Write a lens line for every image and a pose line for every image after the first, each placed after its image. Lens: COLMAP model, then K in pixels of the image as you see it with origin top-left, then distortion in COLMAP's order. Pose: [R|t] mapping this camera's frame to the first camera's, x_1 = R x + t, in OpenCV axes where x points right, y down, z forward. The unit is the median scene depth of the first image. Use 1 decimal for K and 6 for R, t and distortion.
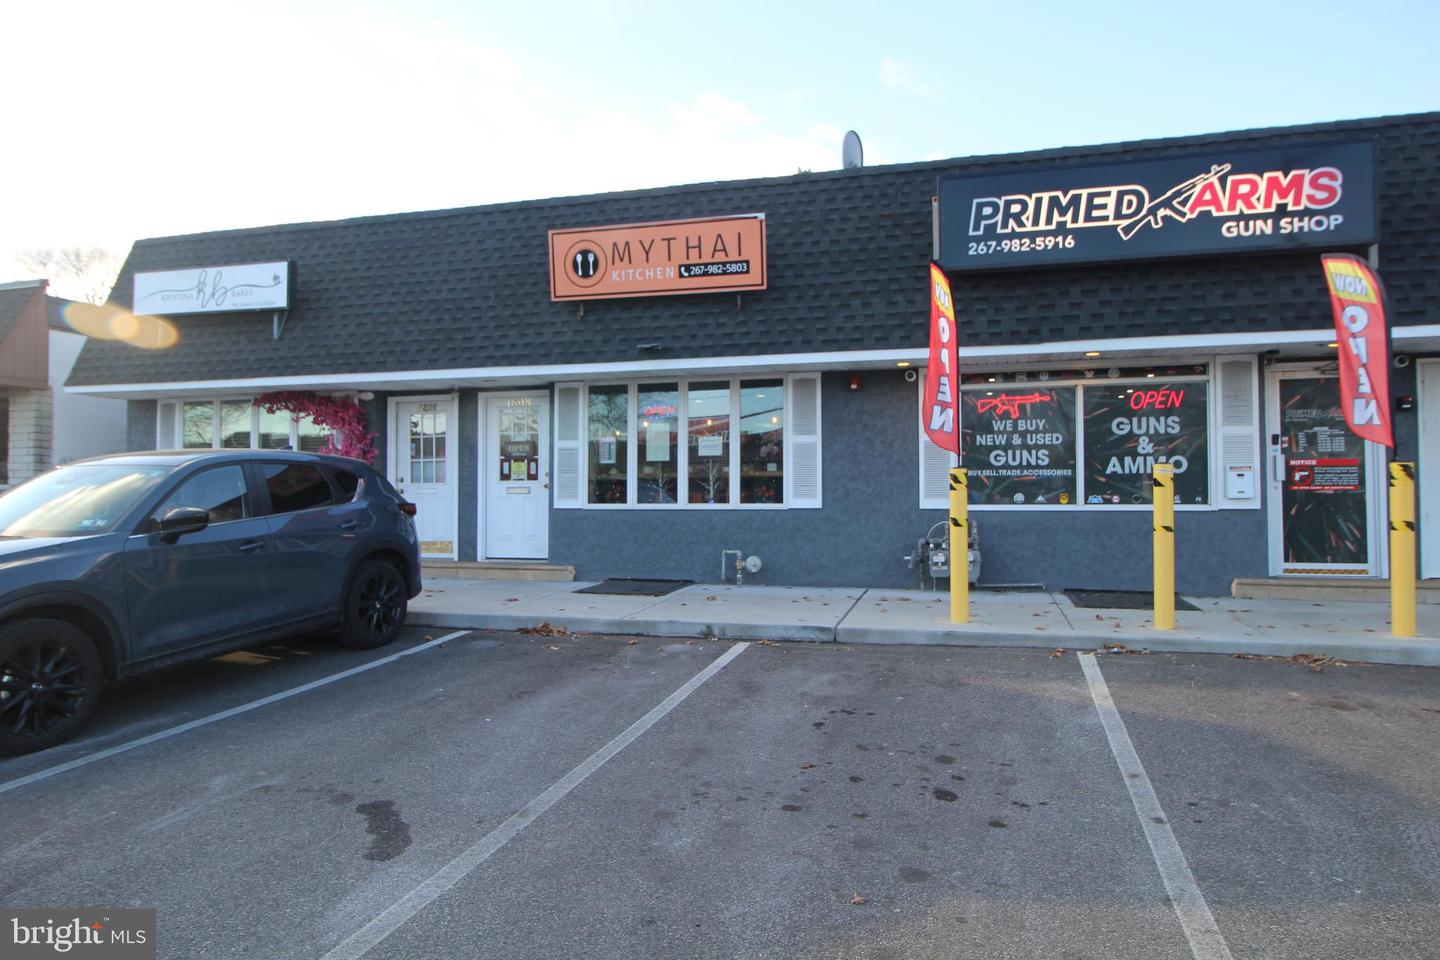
lens RADIAL K [[910.1, 0, 726.4], [0, 910.1, 480.2], [0, 0, 1]] dist [0.003964, -0.008594]
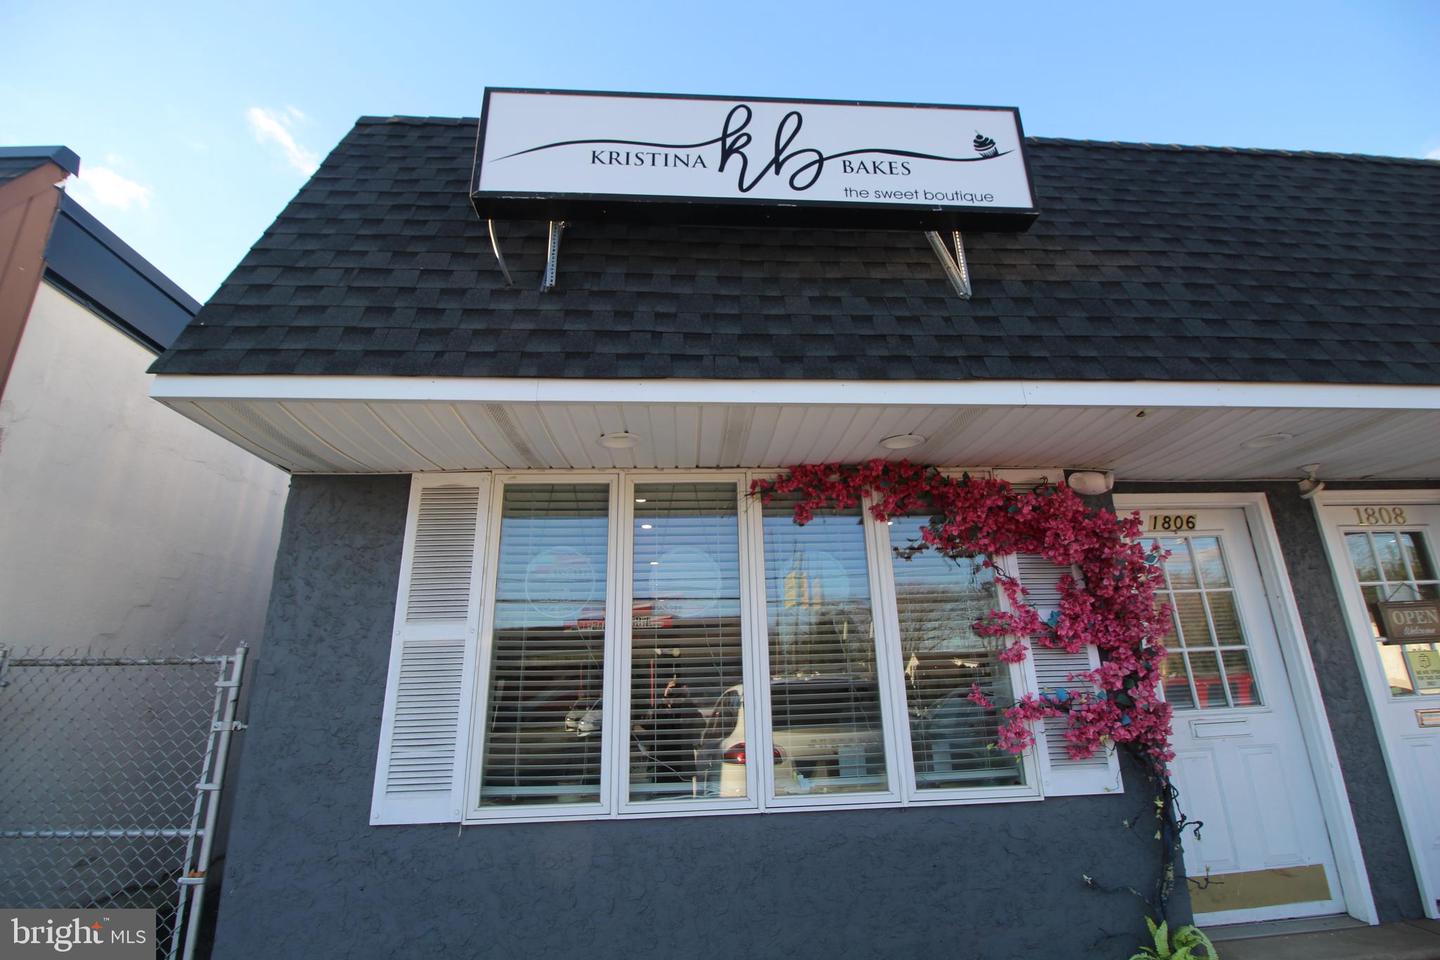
lens RADIAL K [[665.2, 0, 720.5], [0, 665.2, 473.2], [0, 0, 1]] dist [-0.005145, -0.008256]
pose [[0.944241, 0.080500, 0.319261, -0.778619], [0.016344, 0.956996, -0.289640, -0.018573], [-0.328848, 0.278708, 0.902320, 0.960452]]
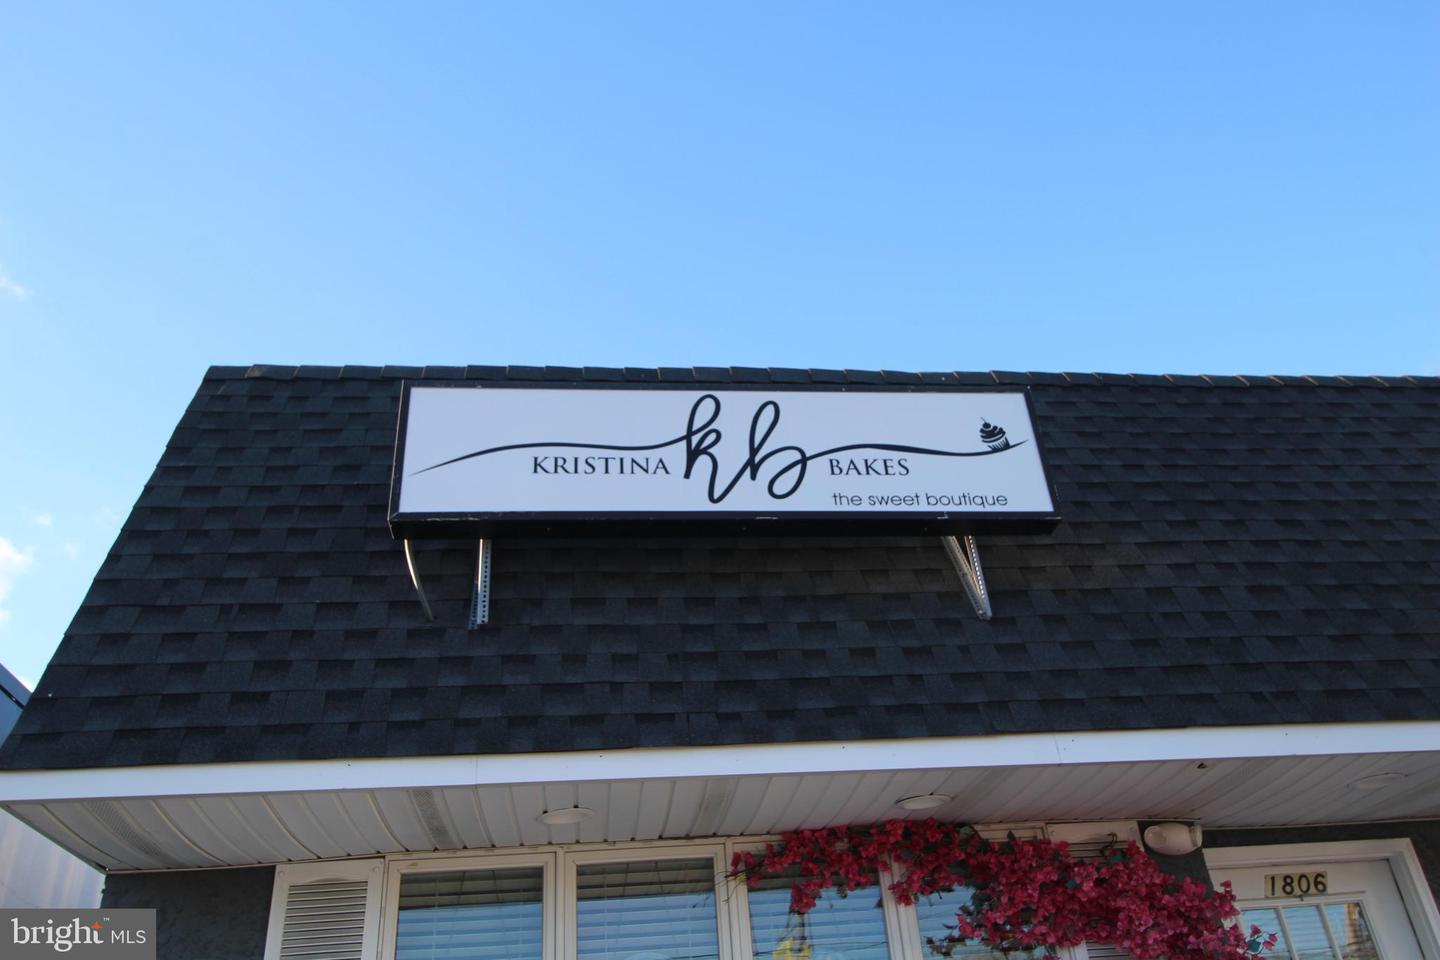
lens RADIAL K [[1133.7, 0, 724.9], [0, 1133.7, 469.0], [0, 0, 1]] dist [0.018176, -0.013156]
pose [[0.924377, 0.140253, 0.354761, -0.834207], [0.065131, 0.858284, -0.509025, -0.017728], [-0.375878, 0.493637, 0.784244, 0.846649]]
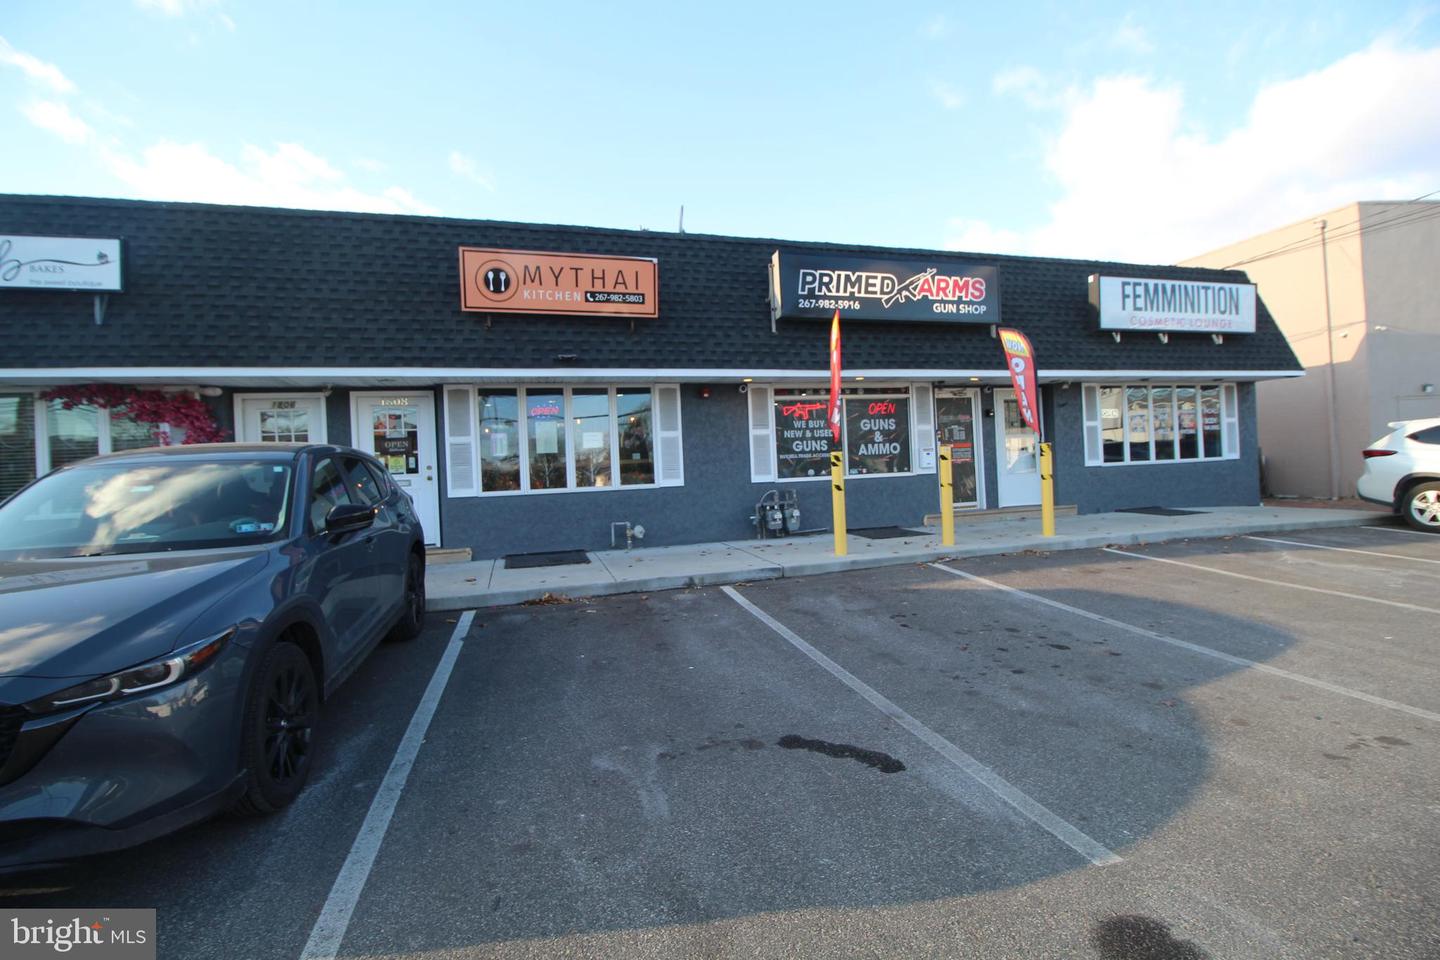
lens RADIAL K [[673.9, 0, 726.6], [0, 673.9, 475.2], [0, 0, 1]] dist [-0.004578, -0.008625]
pose [[0.839257, -0.035945, 0.542545, -0.397114], [0.032398, 0.999345, 0.016092, 0.001574], [-0.542769, 0.004072, 0.839872, 0.142062]]
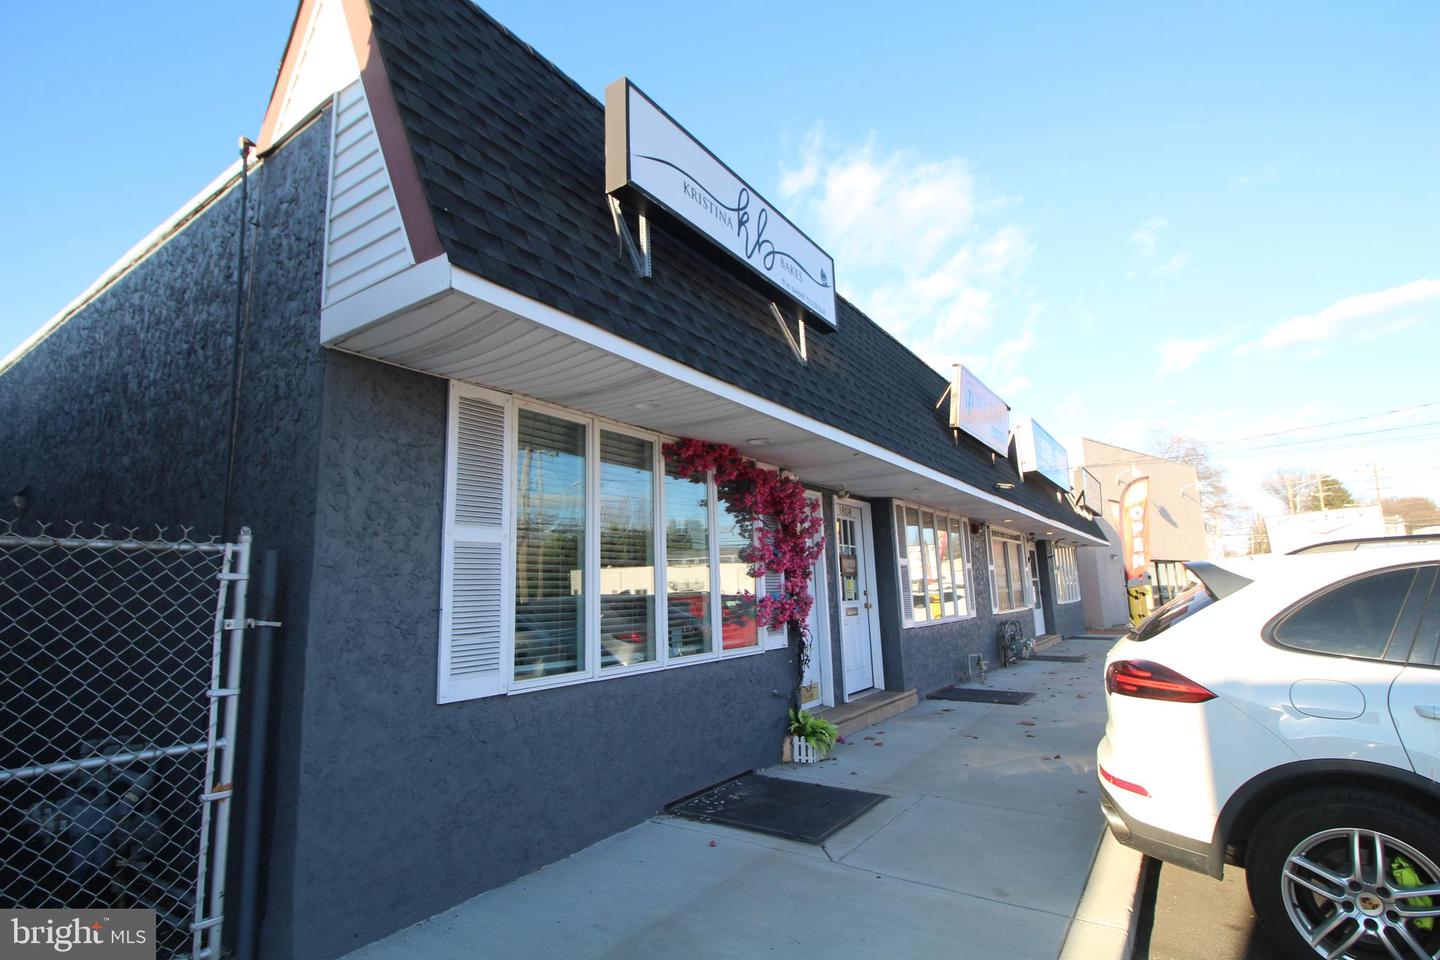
lens RADIAL K [[707.2, 0, 723.4], [0, 707.2, 477.7], [0, 0, 1]] dist [-0.005071, -0.002079]
pose [[0.313511, 0.151241, 0.937463, -1.101474], [0.015136, 0.986314, -0.164184, -0.007175], [-0.949464, 0.065663, 0.306931, 1.072487]]
